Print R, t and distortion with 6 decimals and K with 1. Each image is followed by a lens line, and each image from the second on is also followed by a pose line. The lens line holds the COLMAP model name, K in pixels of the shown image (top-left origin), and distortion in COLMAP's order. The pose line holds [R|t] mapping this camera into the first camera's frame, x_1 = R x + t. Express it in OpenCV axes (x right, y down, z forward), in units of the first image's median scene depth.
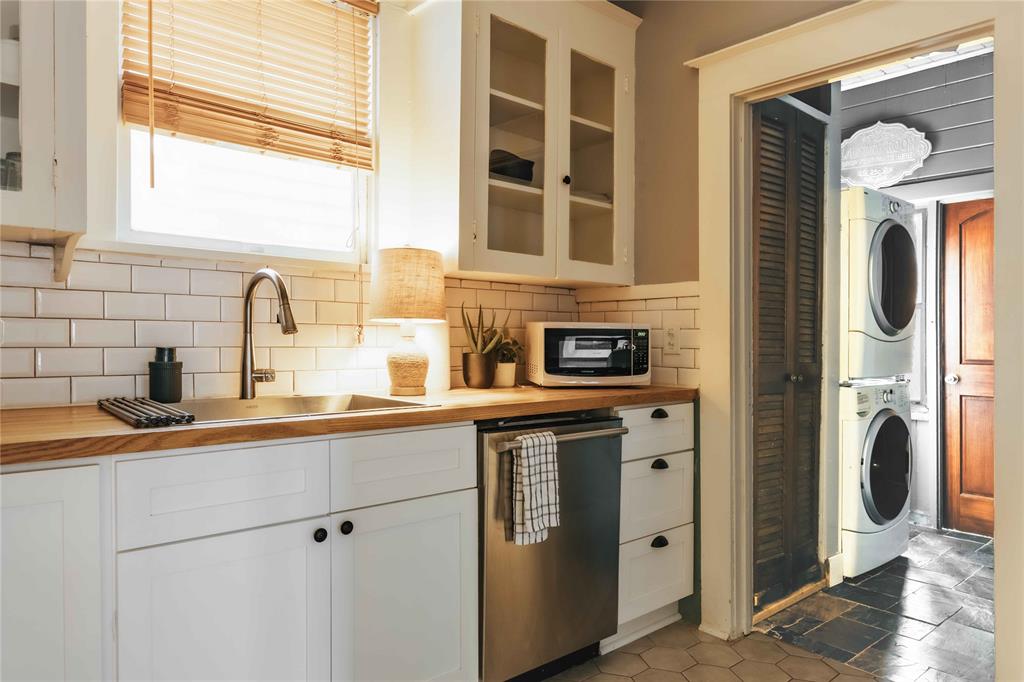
lens RADIAL K [[672.7, 0, 512.0], [0, 672.7, 341.0], [0, 0, 1]] dist [0.007005, 0.001217]
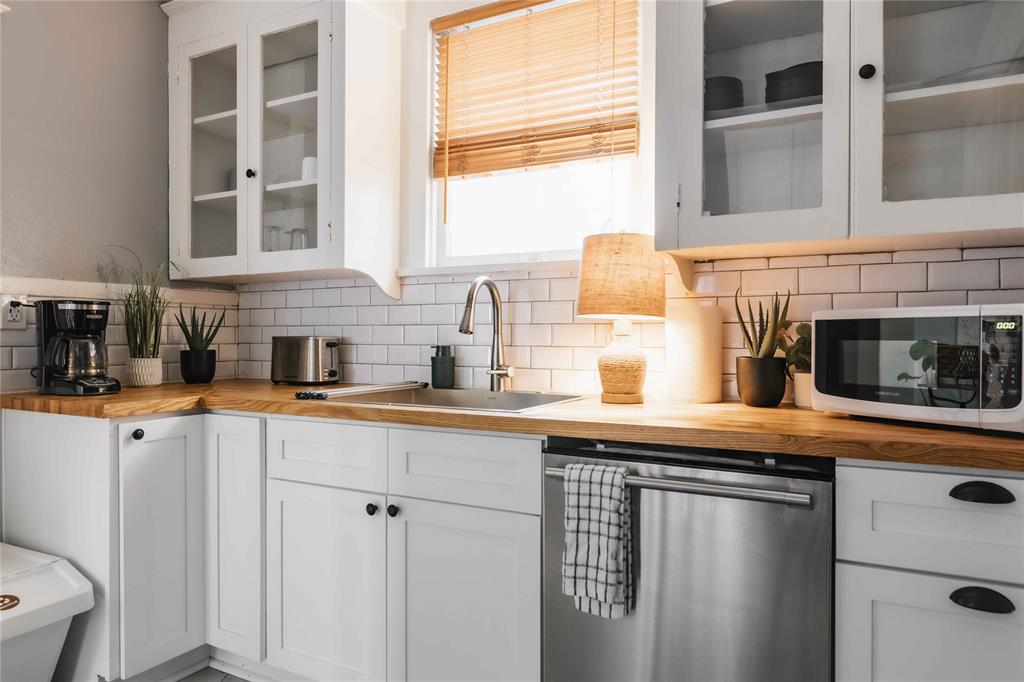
lens RADIAL K [[633.3, 0, 512.0], [0, 633.3, 341.0], [0, 0, 1]] dist [-0.007562, -0.000558]
pose [[0.366004, -0.003493, -0.930607, 0.585465], [-0.004779, 0.999973, -0.005634, 0.005988], [0.930601, 0.006509, 0.365977, 0.603880]]
